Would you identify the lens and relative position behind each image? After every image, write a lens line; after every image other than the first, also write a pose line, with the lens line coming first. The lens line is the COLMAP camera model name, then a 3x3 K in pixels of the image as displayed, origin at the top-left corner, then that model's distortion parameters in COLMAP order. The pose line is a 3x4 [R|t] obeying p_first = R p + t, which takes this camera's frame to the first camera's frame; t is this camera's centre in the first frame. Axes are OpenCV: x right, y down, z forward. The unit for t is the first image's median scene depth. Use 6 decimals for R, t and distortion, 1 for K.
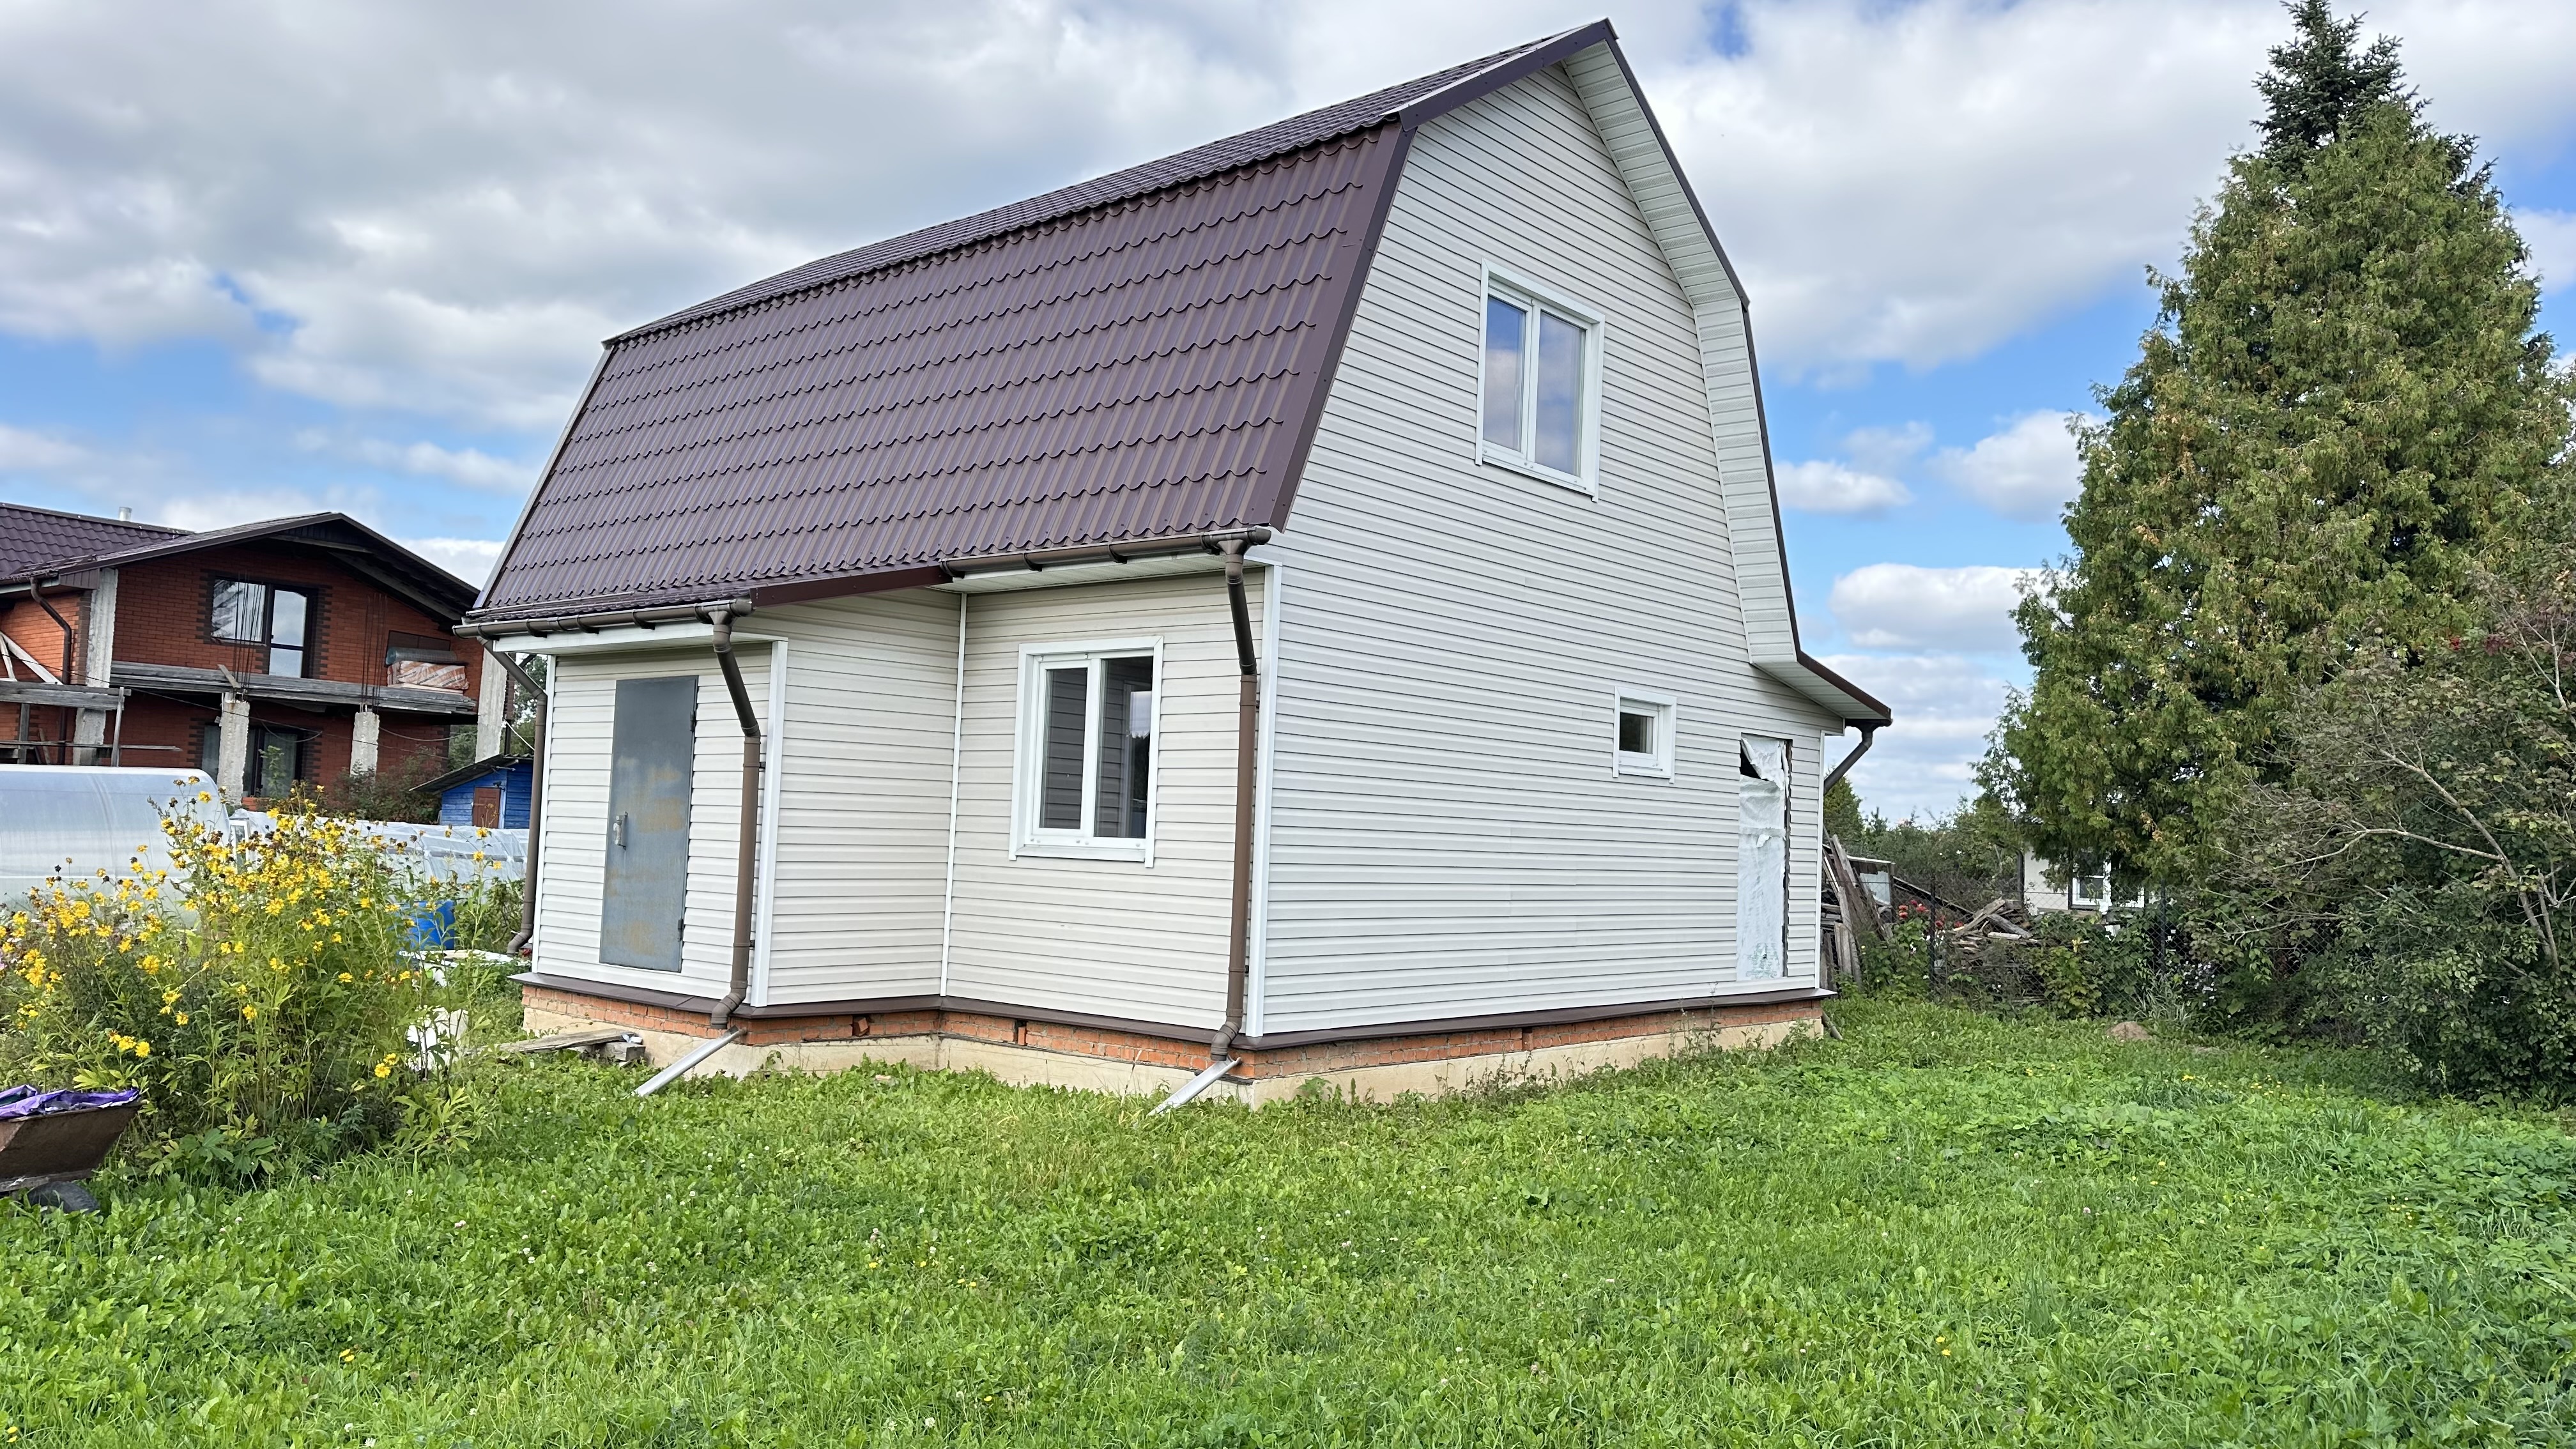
lens RADIAL K [[1803.8, 0, 1284.3], [0, 1803.8, 726.9], [0, 0, 1]] dist [0.064853, -0.081535]
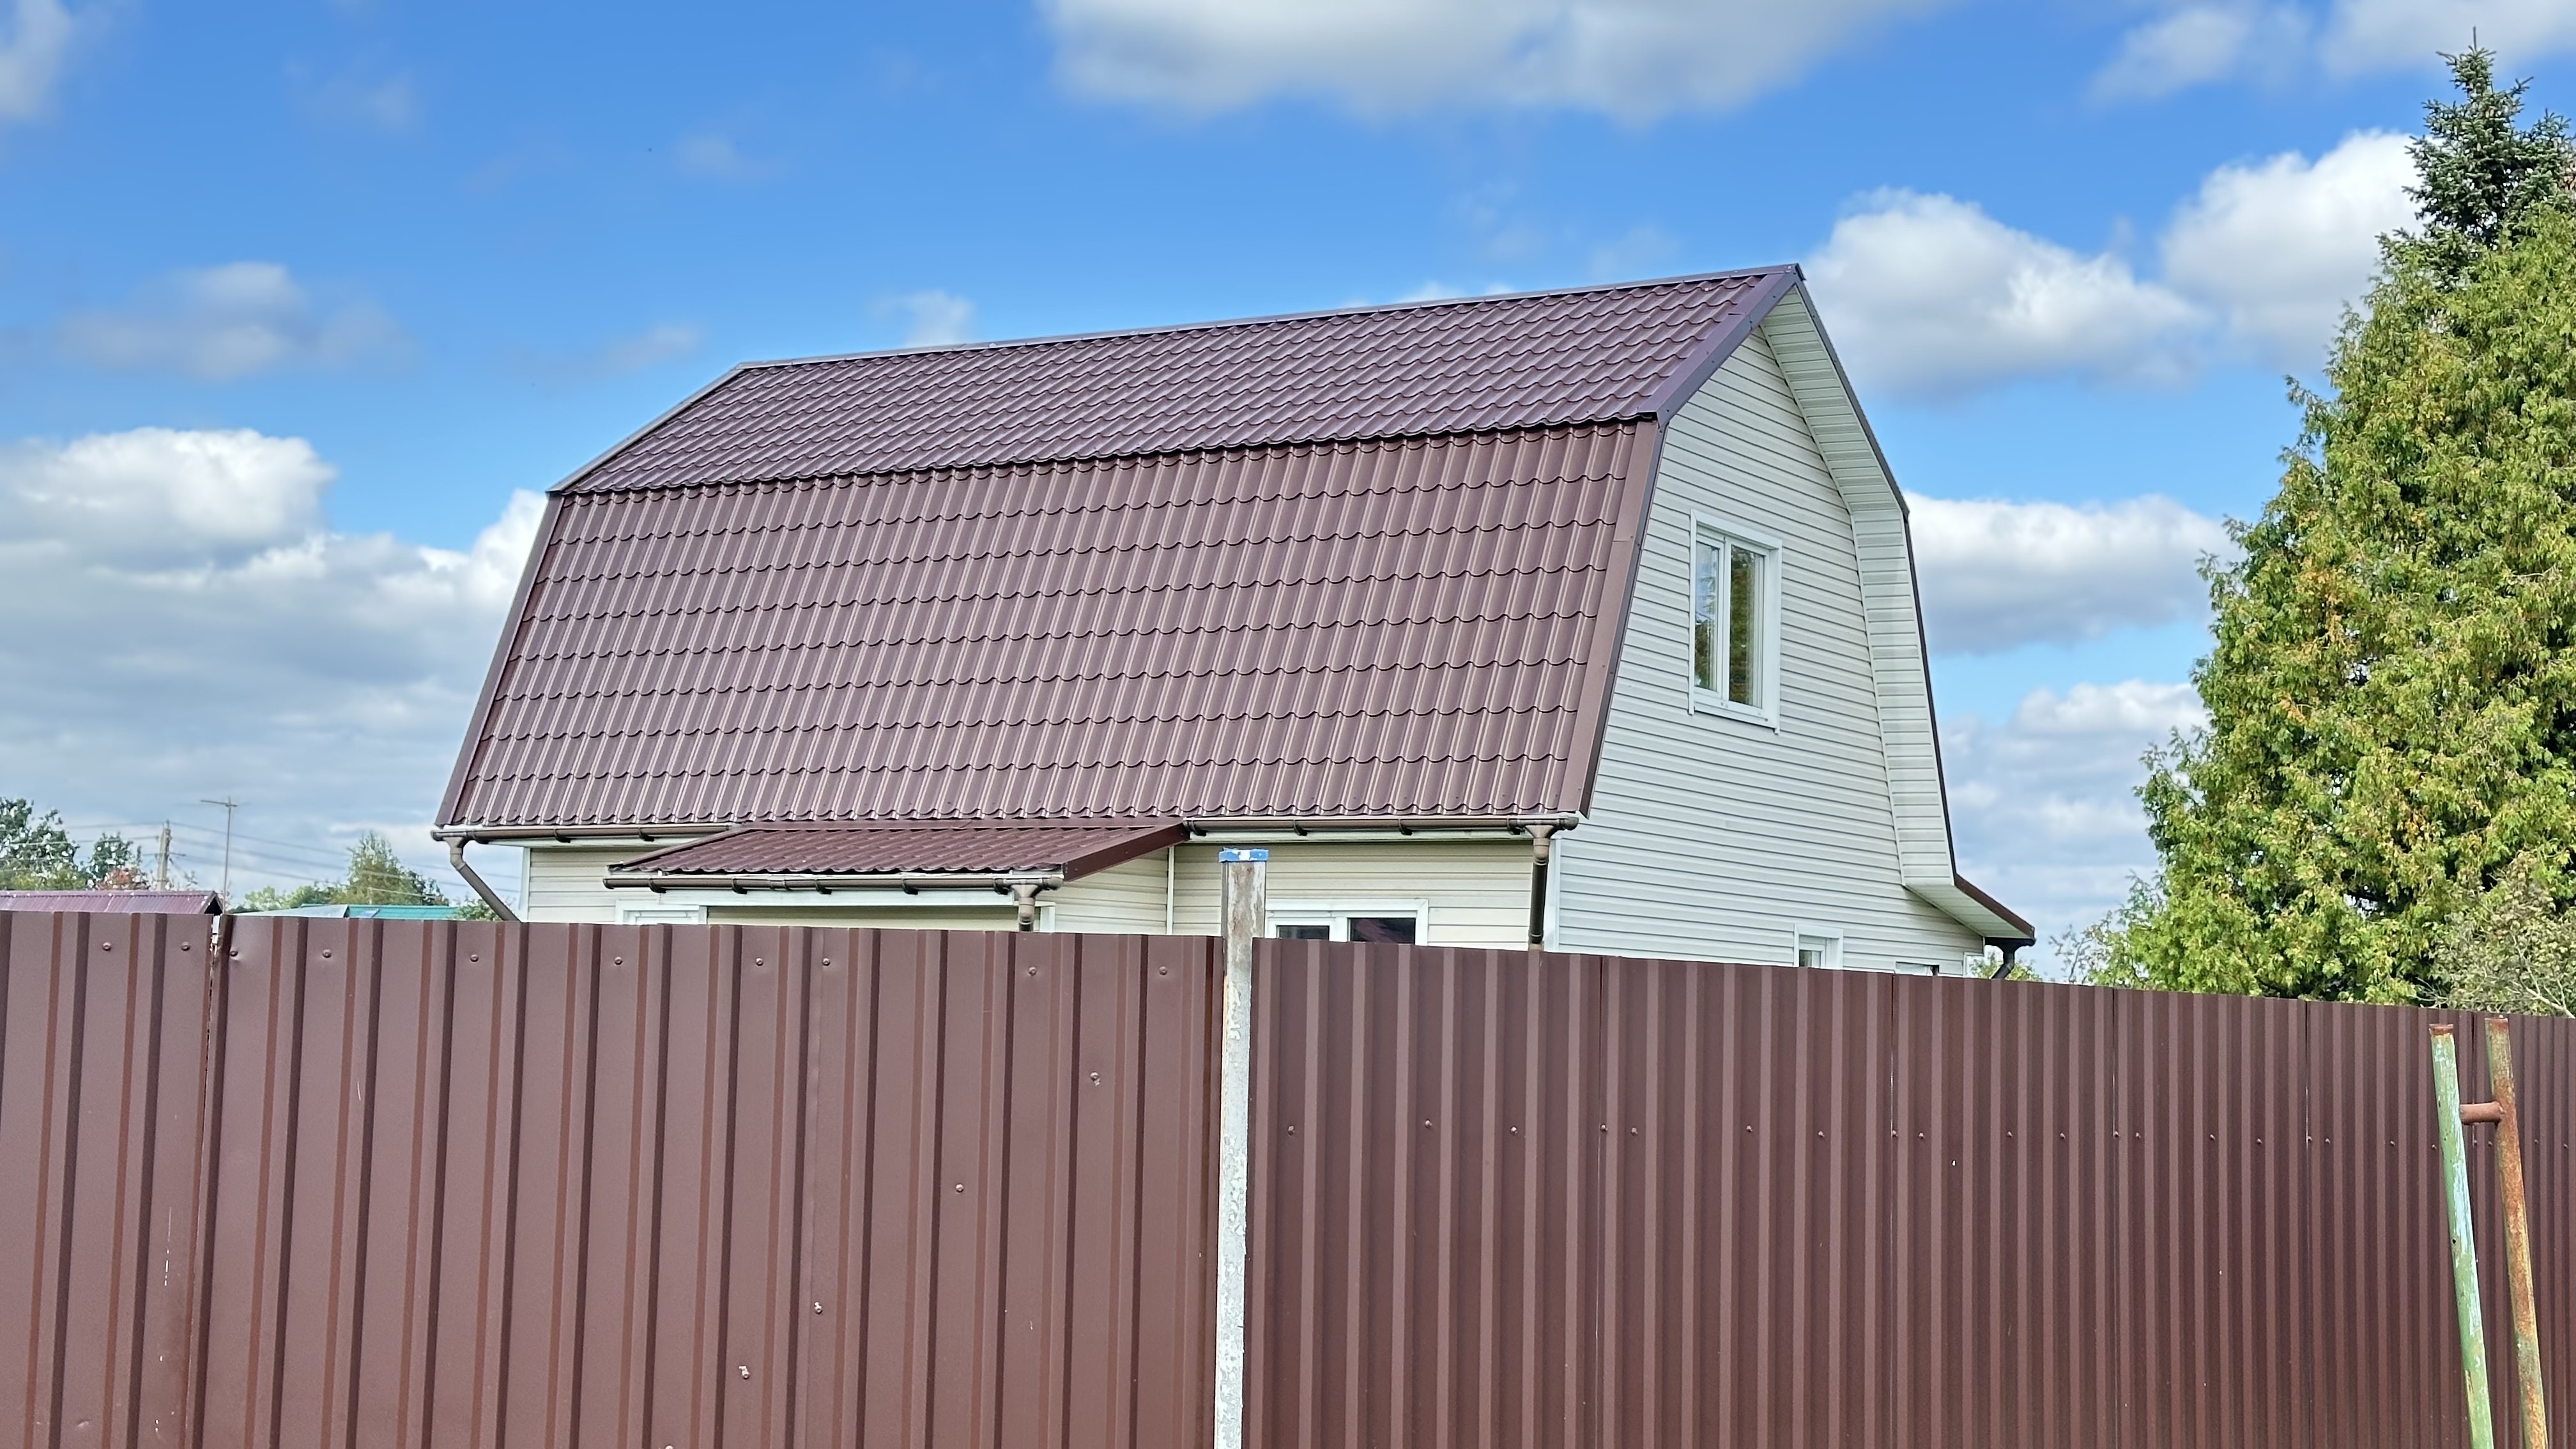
lens RADIAL K [[3494.8, 0, 1280.6], [0, 3494.8, 755.9], [0, 0, 1]] dist [0.111129, 0.000000]
pose [[0.983659, 0.000266, 0.180042, -0.360031], [0.002209, 0.999906, -0.013547, -0.074931], [-0.180029, 0.013724, 0.983566, -0.669936]]
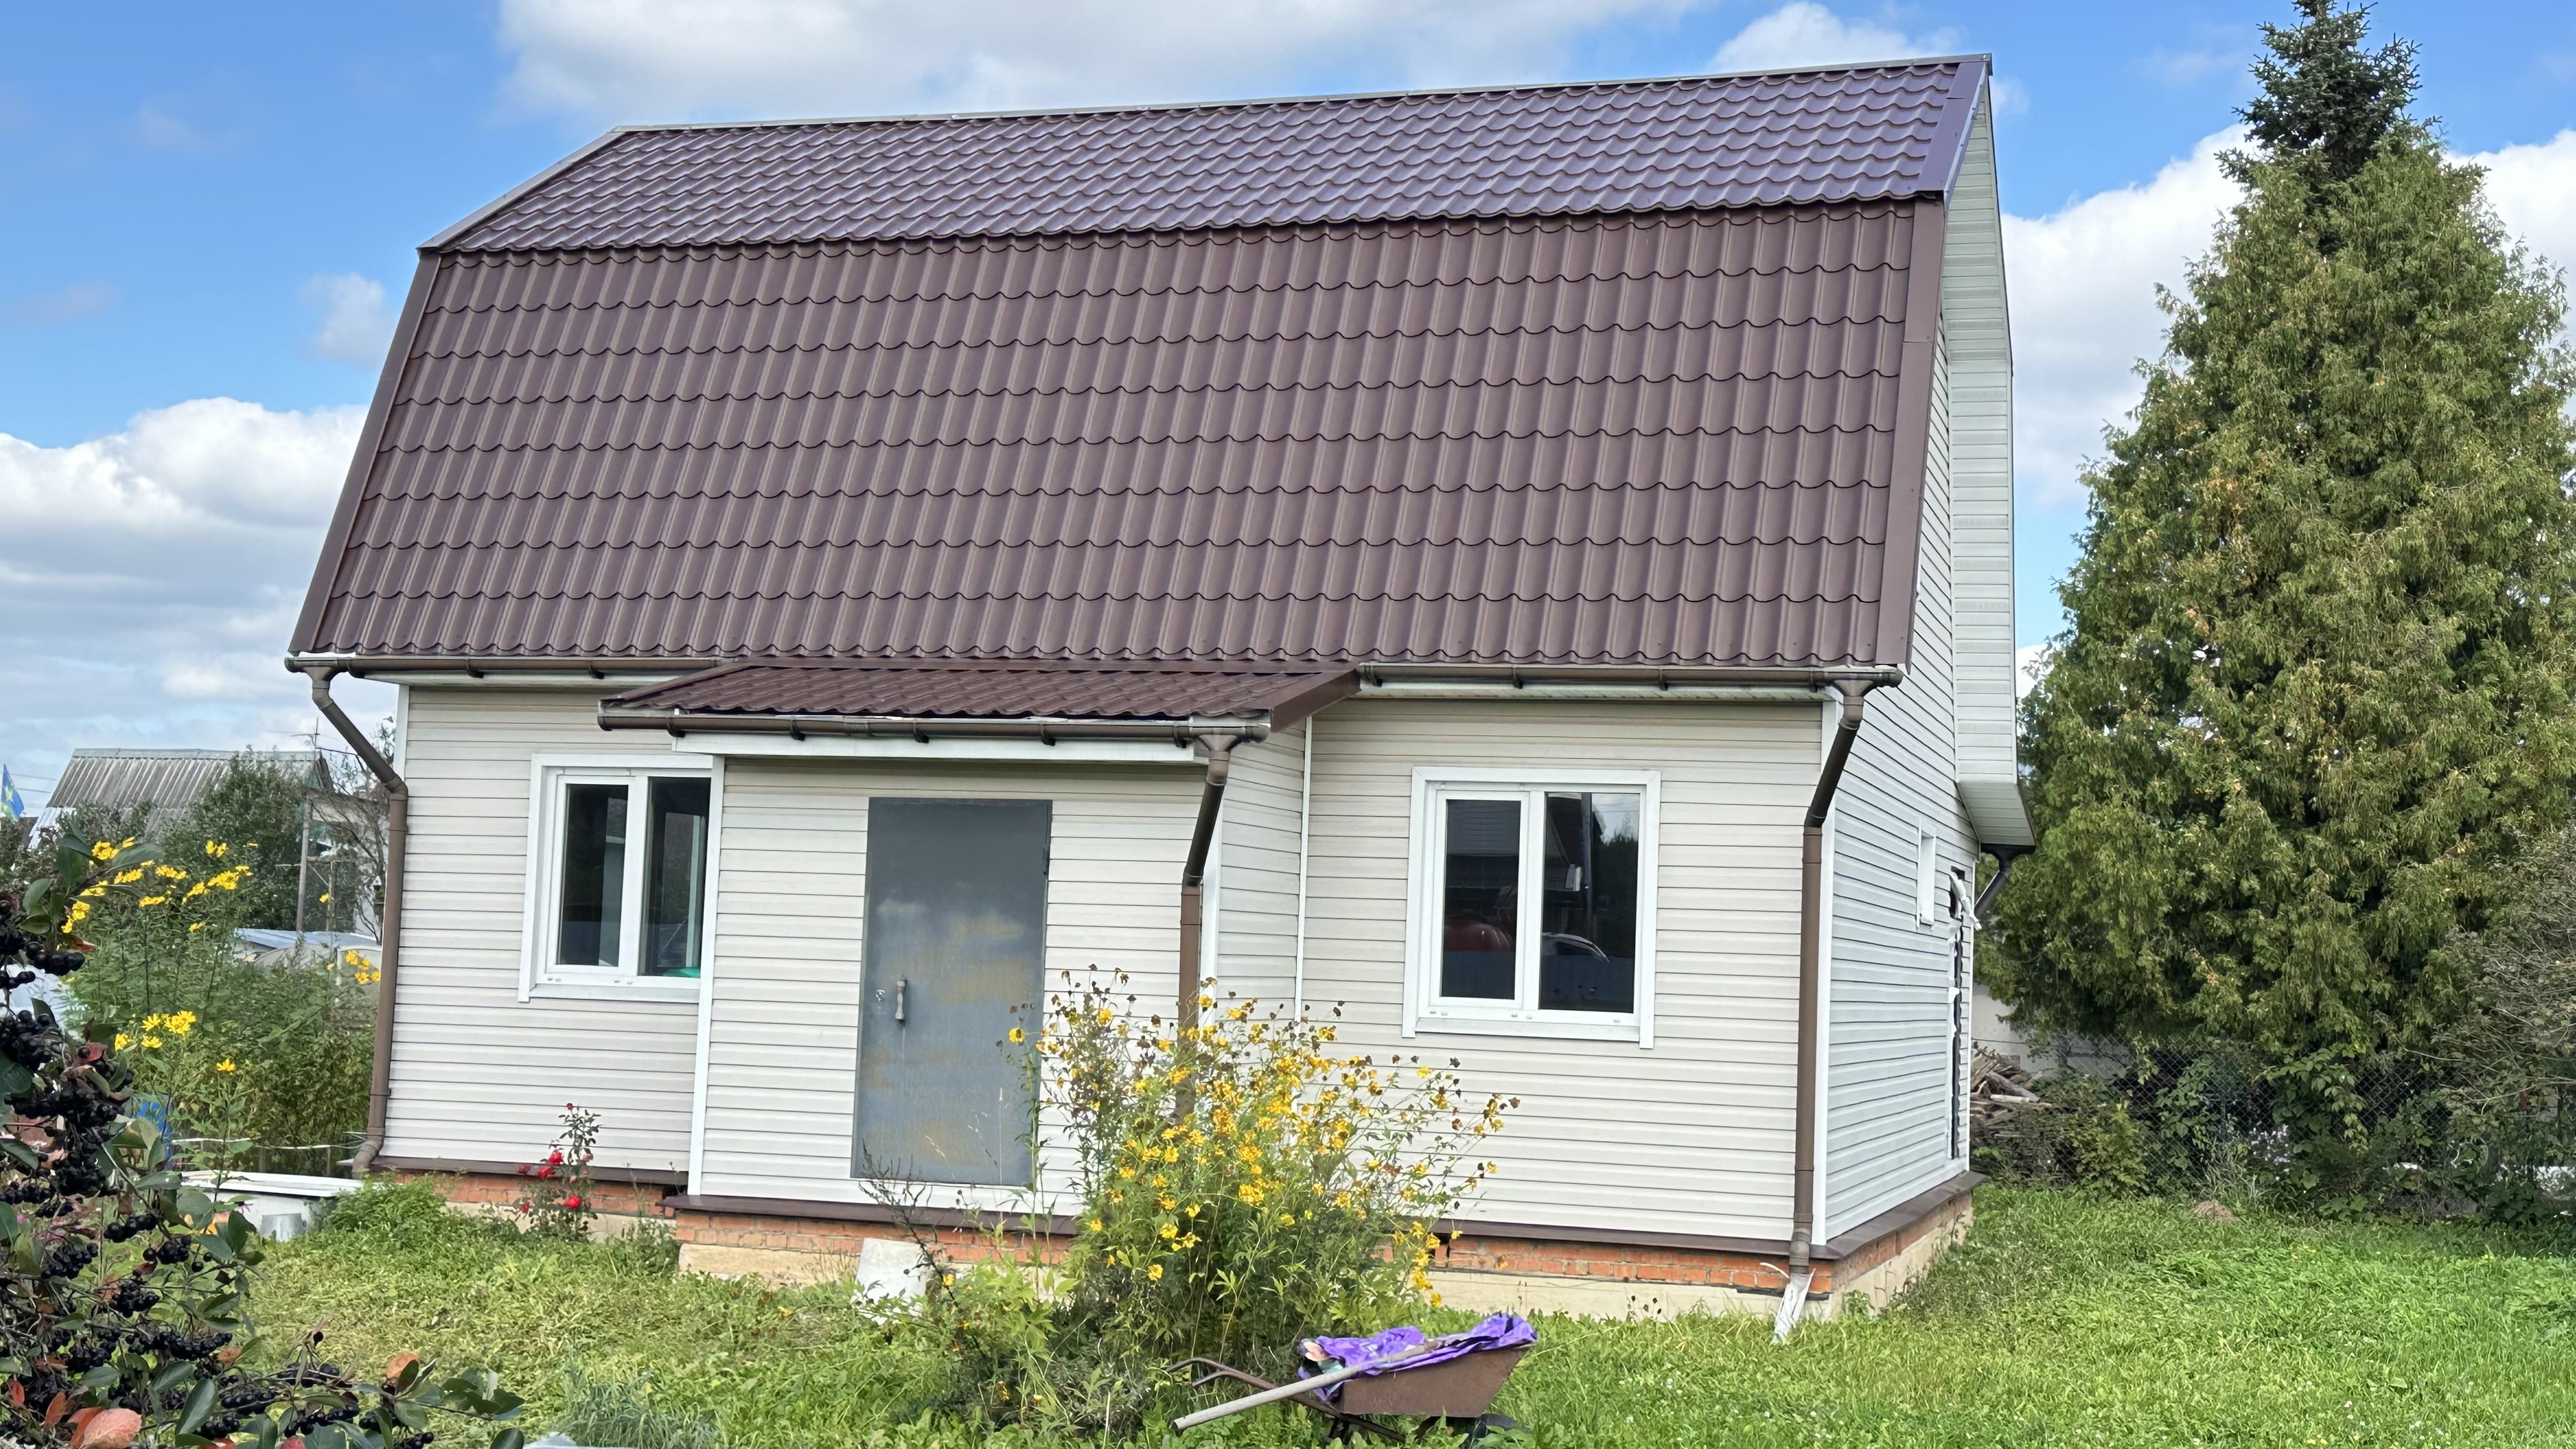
lens RADIAL K [[3049.4, 0, 1290.3], [0, 3049.4, 741.4], [0, 0, 1]] dist [0.086559, 0.000000]
pose [[0.922044, 0.027515, 0.386106, -0.549731], [-0.028045, 0.999598, -0.004261, -0.038069], [-0.386067, -0.006900, 0.922445, -0.174094]]
